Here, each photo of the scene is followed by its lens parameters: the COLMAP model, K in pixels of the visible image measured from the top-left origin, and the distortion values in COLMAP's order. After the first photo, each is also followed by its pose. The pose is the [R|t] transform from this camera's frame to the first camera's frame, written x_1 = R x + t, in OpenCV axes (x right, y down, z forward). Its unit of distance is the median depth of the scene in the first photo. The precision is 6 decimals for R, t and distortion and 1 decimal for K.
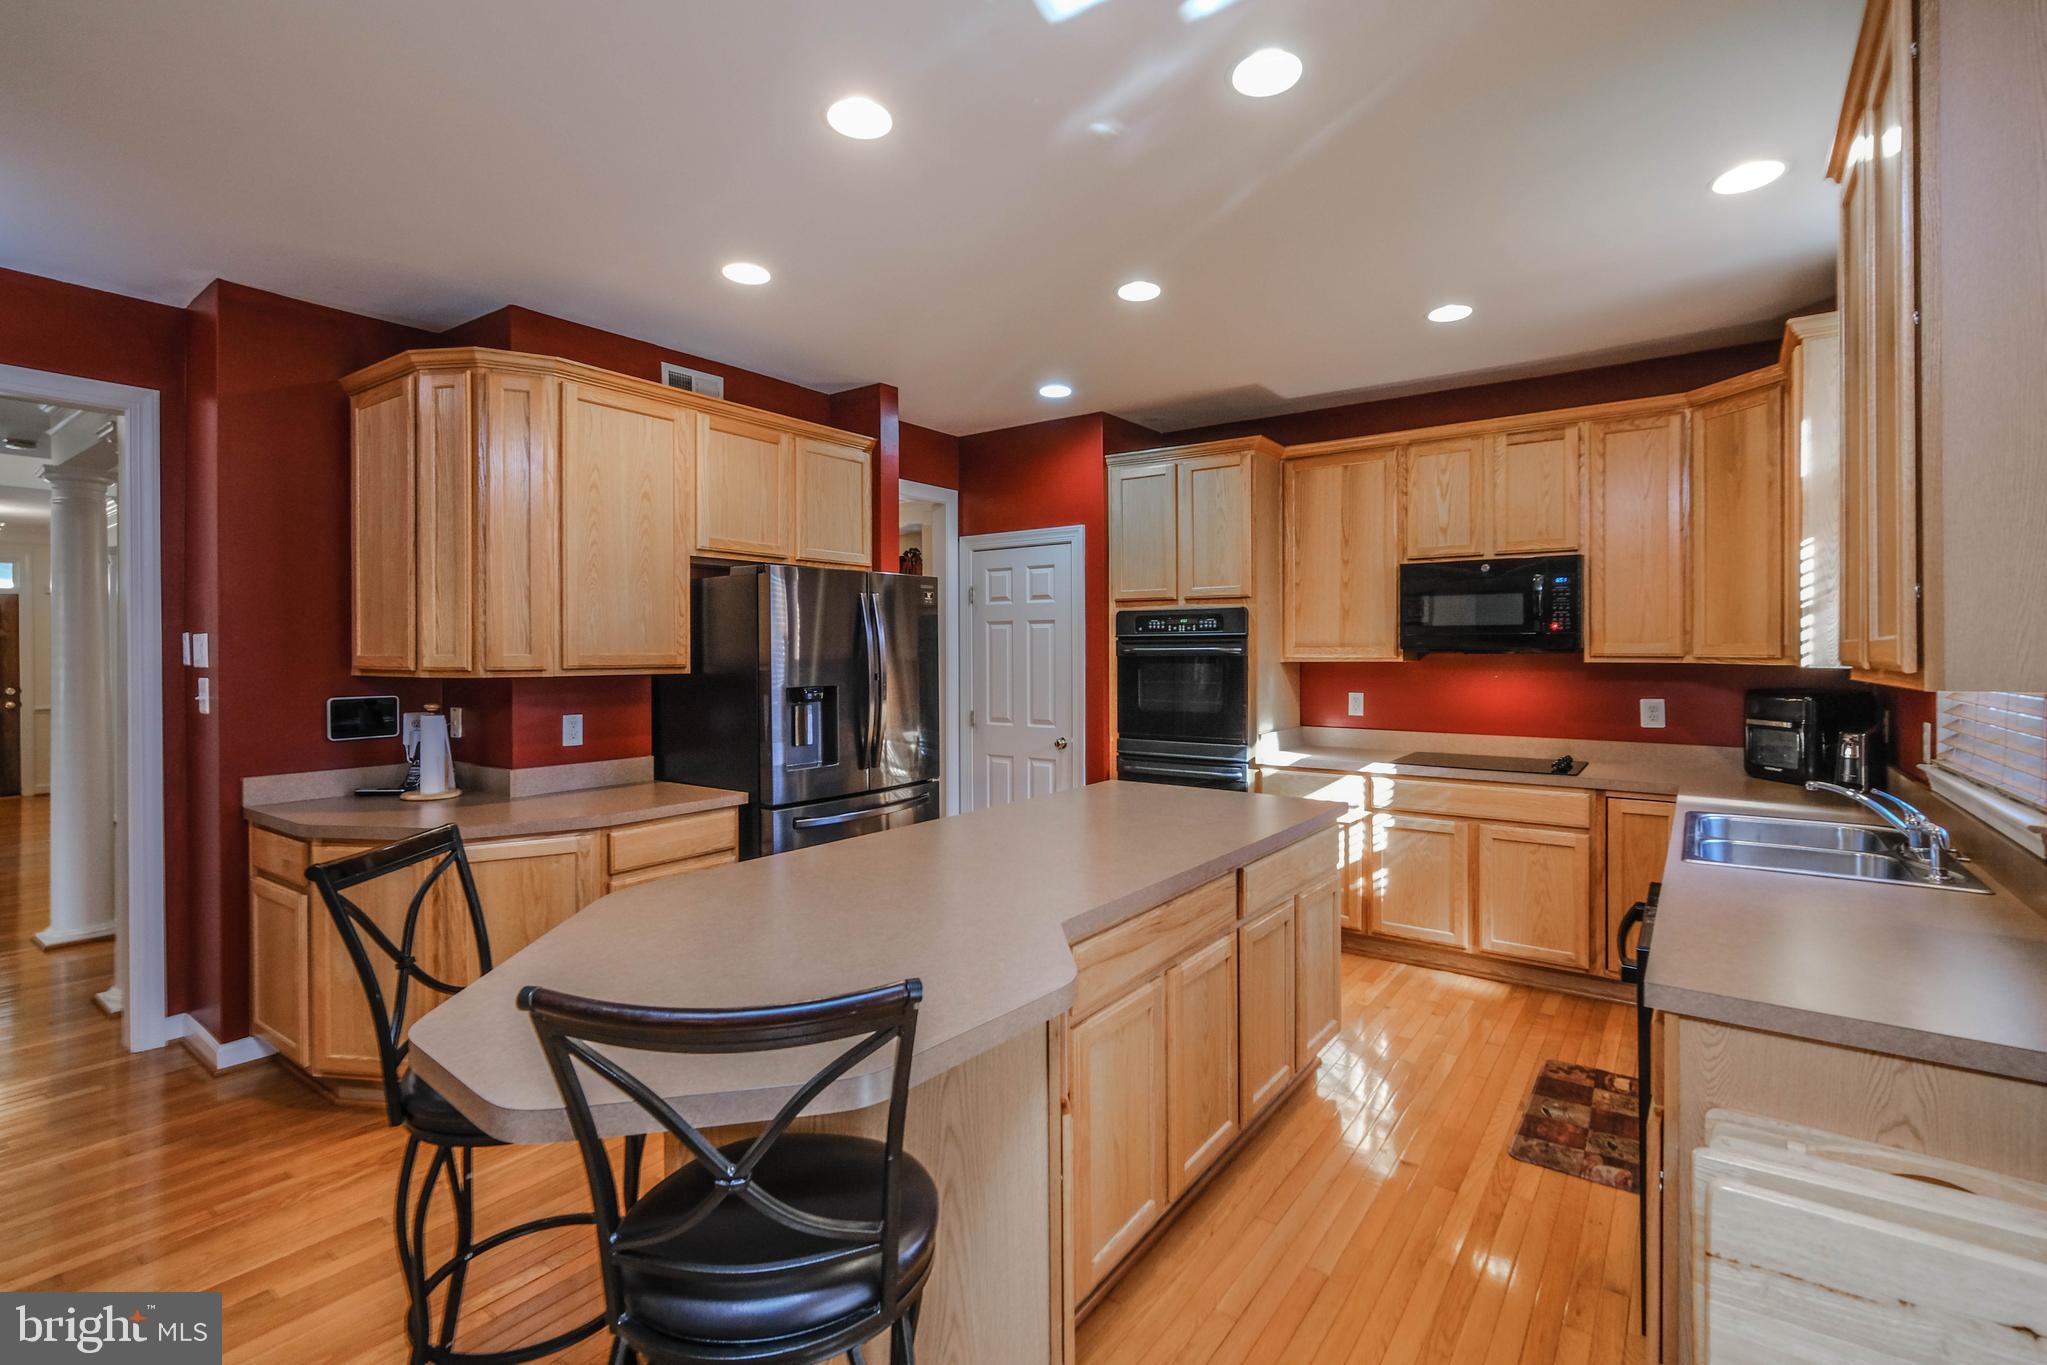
lens RADIAL K [[906.8, 0, 1047.1], [0, 906.8, 649.9], [0, 0, 1]] dist [-0.001216, -0.000516]
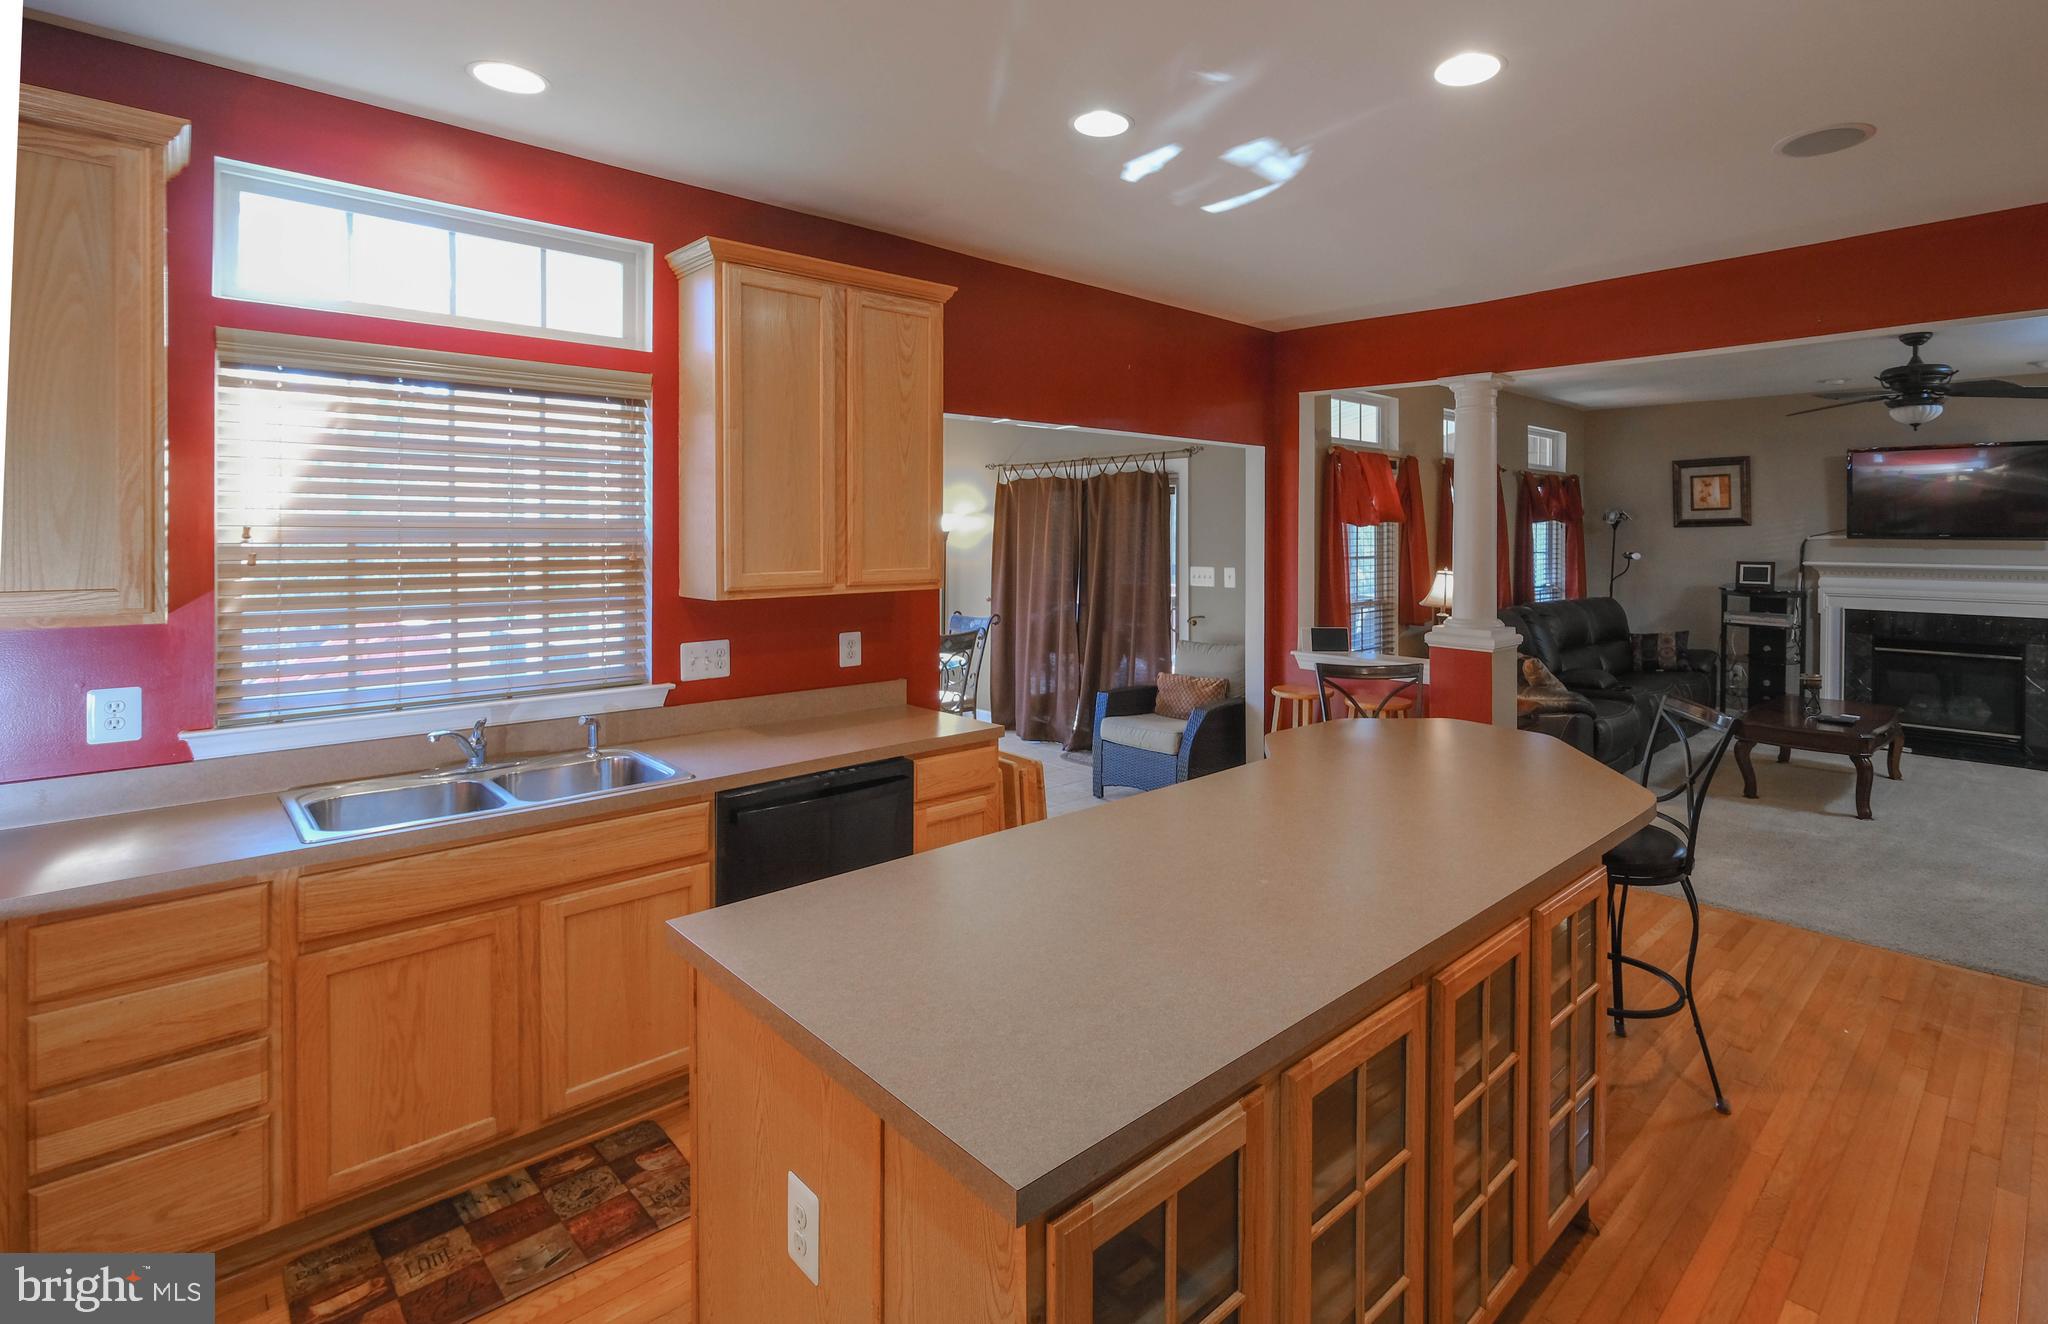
lens RADIAL K [[961.2, 0, 1127.7], [0, 961.2, 549.0], [0, 0, 1]] dist [-0.001460, -0.001058]
pose [[-0.986313, -0.001374, 0.164880, -0.004203], [0.001217, 0.999877, 0.015609, -0.035619], [-0.164881, 0.015596, -0.986190, 1.186644]]
